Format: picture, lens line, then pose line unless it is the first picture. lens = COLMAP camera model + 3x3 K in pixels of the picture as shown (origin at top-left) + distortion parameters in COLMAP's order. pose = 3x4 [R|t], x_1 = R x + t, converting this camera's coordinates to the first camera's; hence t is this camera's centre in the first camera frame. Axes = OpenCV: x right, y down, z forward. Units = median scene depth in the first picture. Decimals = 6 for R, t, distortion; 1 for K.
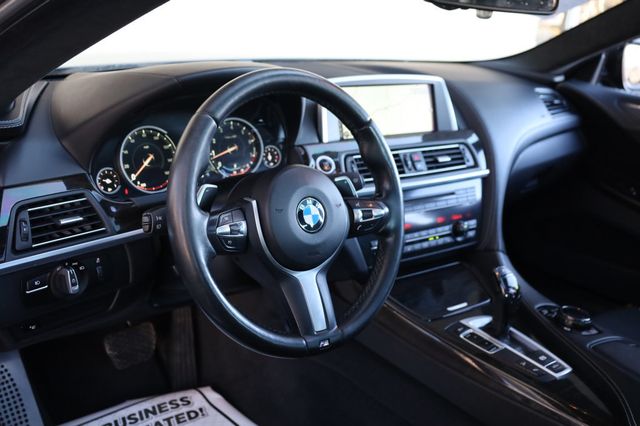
lens RADIAL K [[623.1, 0, 313.8], [0, 623.1, 209.0], [0, 0, 1]] dist [-0.024439, 0.000000]
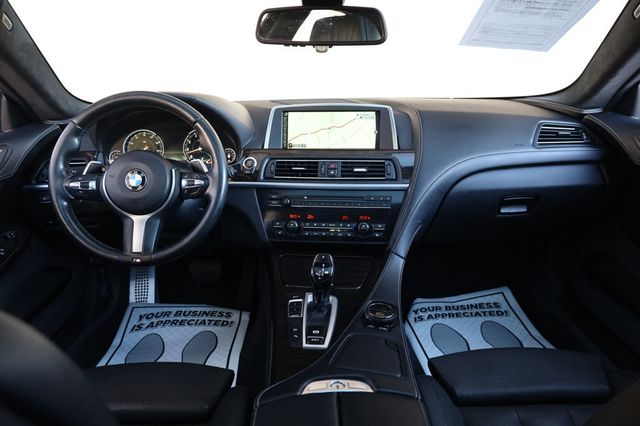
lens RADIAL K [[478.7, 0, 325.8], [0, 478.7, 216.9], [0, 0, 1]] dist [-0.015249, 0.003931]
pose [[0.763196, 0.130086, -0.632937, 0.907845], [-0.152596, 0.988104, 0.019082, 0.005599], [0.627890, 0.082021, 0.773968, 0.267984]]
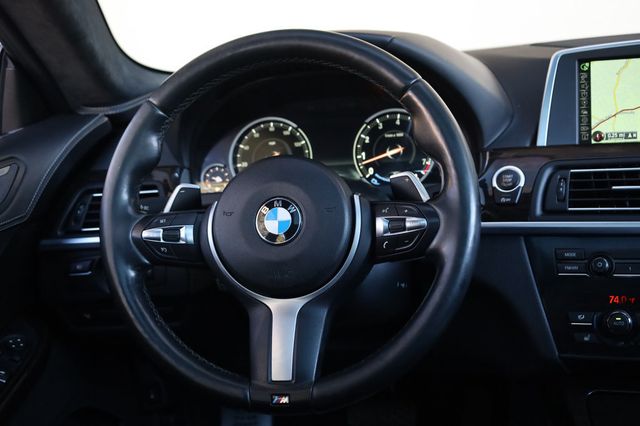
lens RADIAL K [[996.6, 0, 318.9], [0, 996.6, 213.2], [0, 0, 1]] dist [-0.008049, 0.000000]
pose [[0.594437, 0.049882, -0.802593, 0.752162], [-0.138537, 0.989504, -0.041109, 0.034229], [0.792118, 0.135626, 0.595108, 0.250947]]
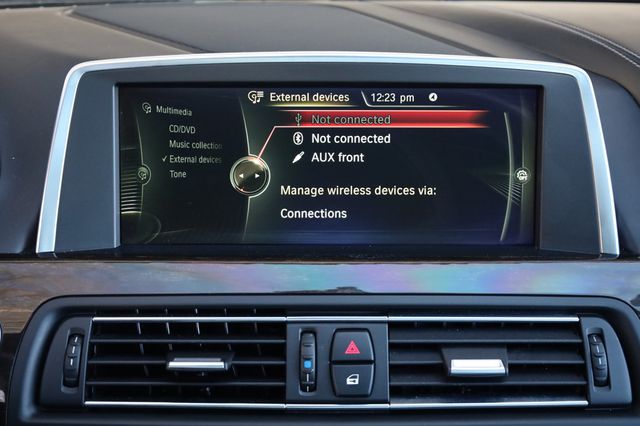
lens RADIAL K [[904.0, 0, 321.3], [0, 904.0, 210.4], [0, 0, 1]] dist [0.039678, 0.000000]
pose [[0.834694, 0.144275, -0.531480, 0.417207], [-0.137669, 0.989097, 0.052289, -0.187428], [0.533229, 0.029523, 0.845456, 0.731615]]
